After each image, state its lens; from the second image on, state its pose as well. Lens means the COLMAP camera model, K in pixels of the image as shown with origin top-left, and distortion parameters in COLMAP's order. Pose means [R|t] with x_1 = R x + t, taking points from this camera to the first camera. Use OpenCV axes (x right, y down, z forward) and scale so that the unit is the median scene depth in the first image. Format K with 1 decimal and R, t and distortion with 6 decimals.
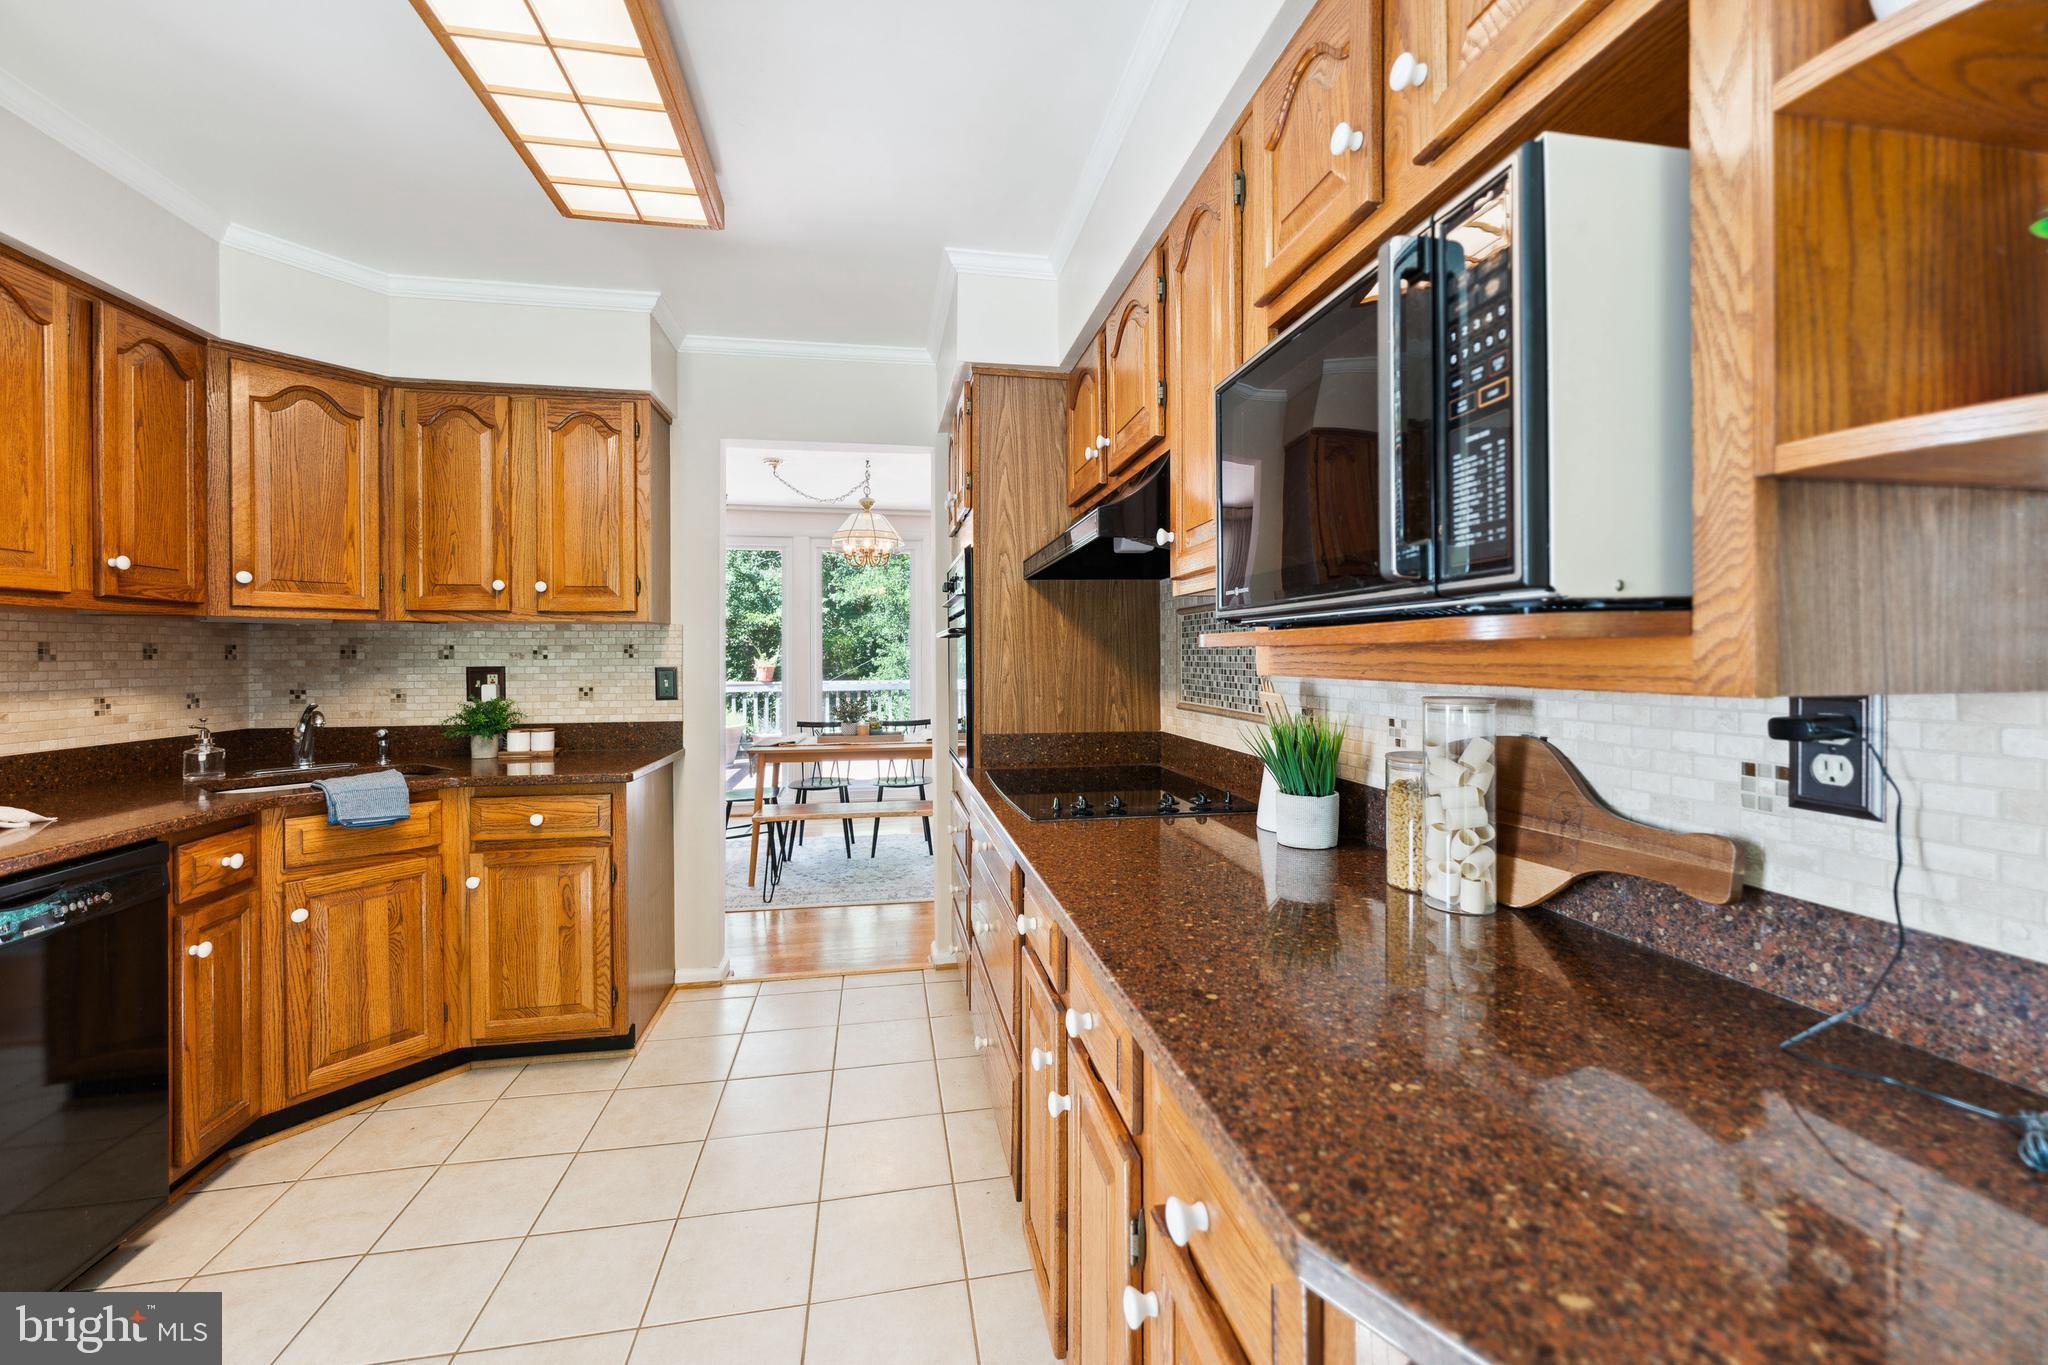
lens RADIAL K [[827.1, 0, 1028.1], [0, 827.1, 660.4], [0, 0, 1]] dist [-0.006222, 0.000686]
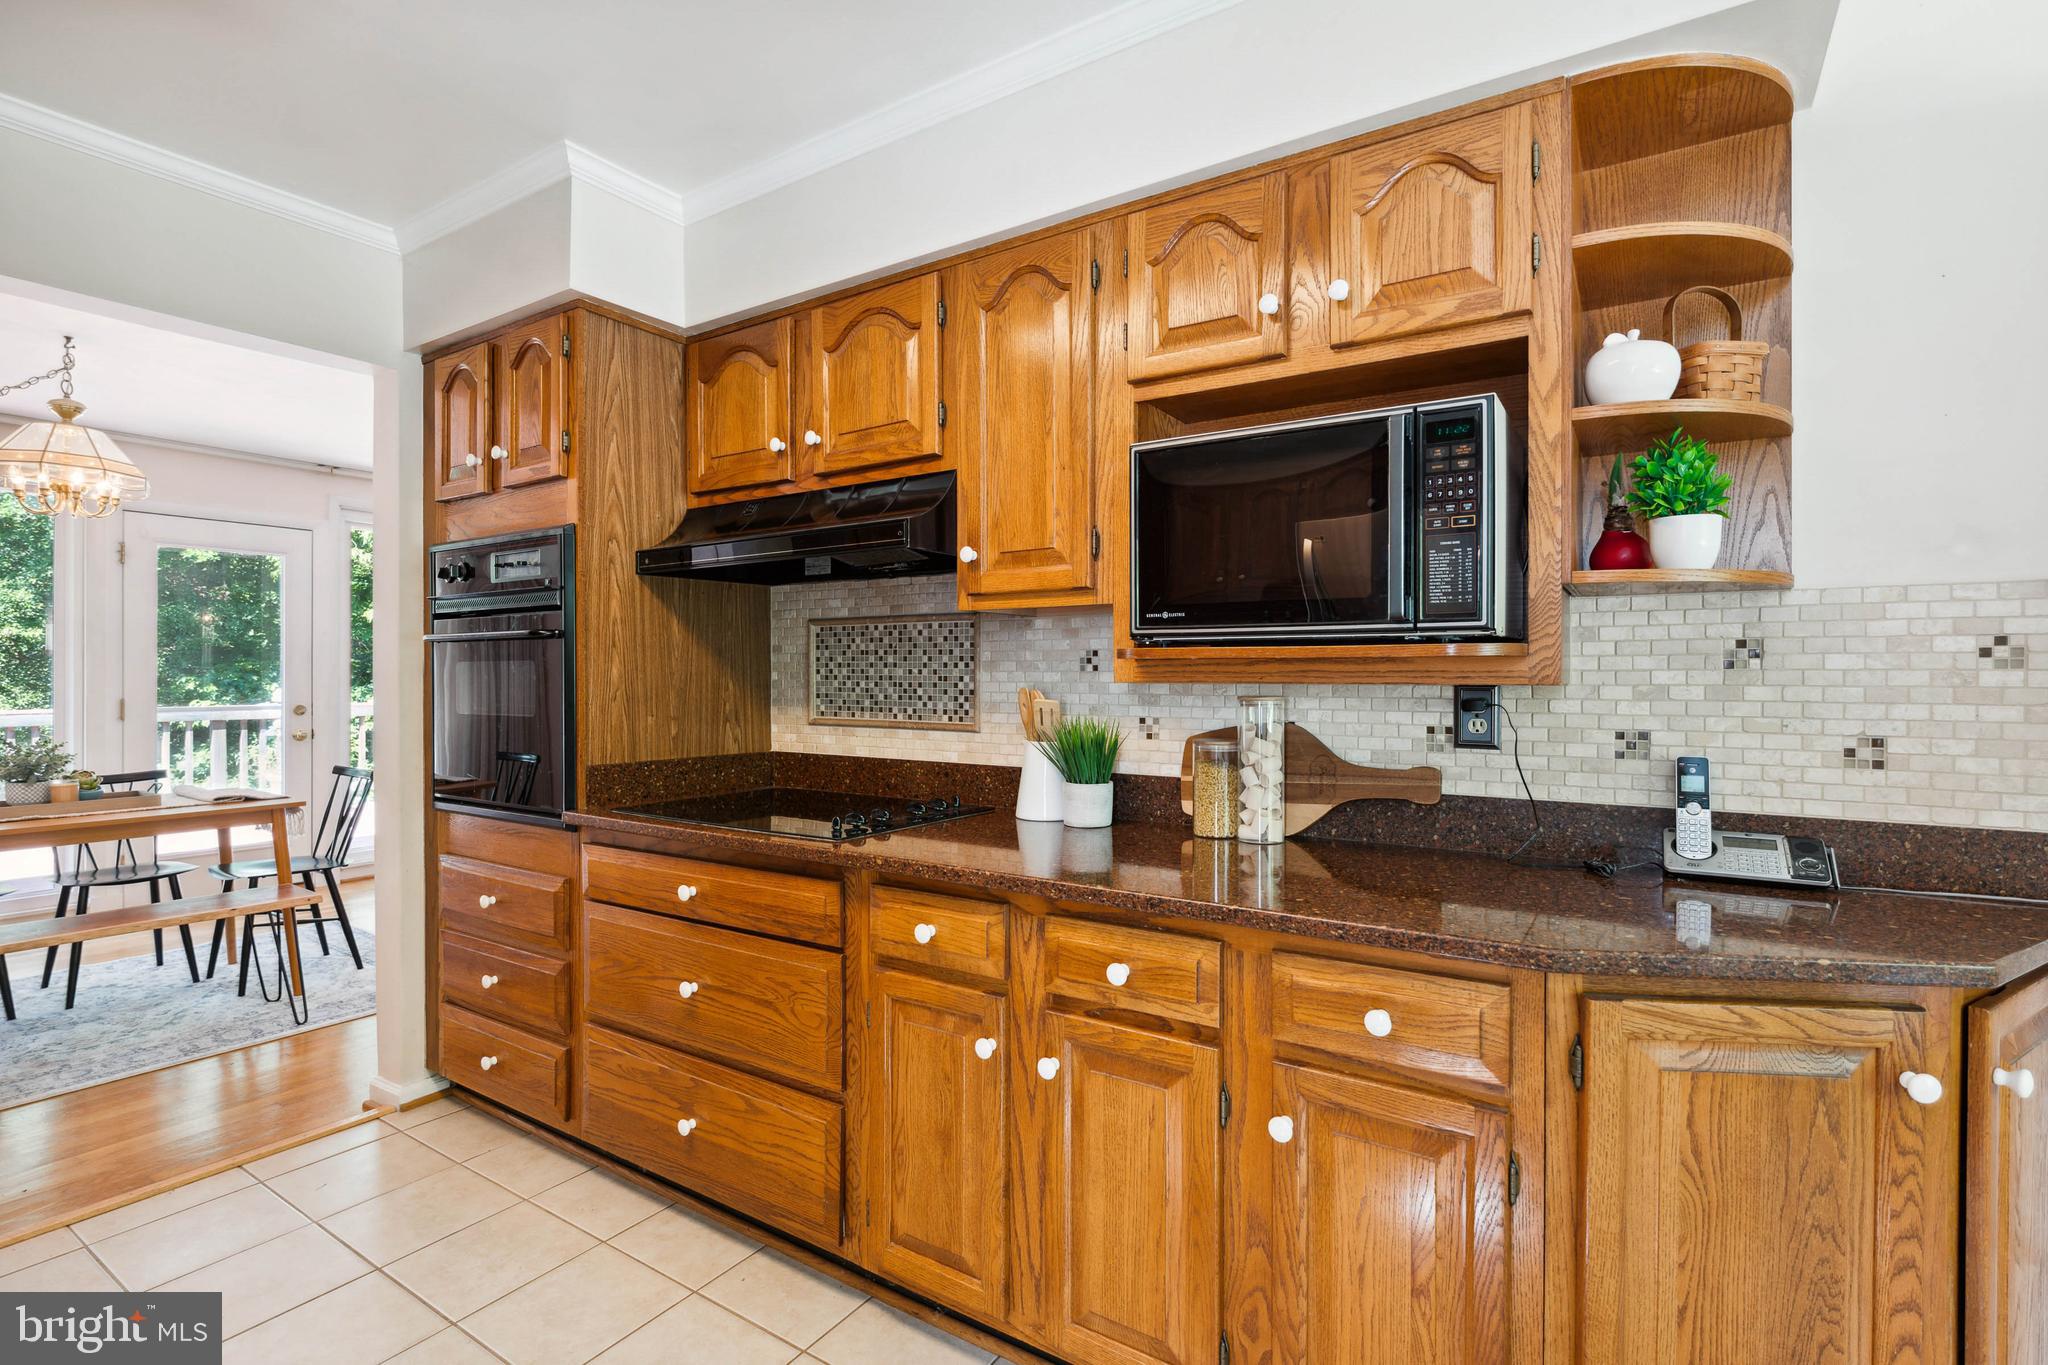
lens RADIAL K [[966.9, 0, 1023.5], [0, 966.9, 681.8], [0, 0, 1]] dist [-0.005932, -0.000071]
pose [[0.688844, 0.001026, 0.724909, -0.428493], [-0.001266, 0.999999, -0.000212, 0.008742], [-0.724908, -0.000771, 0.688845, 0.059360]]
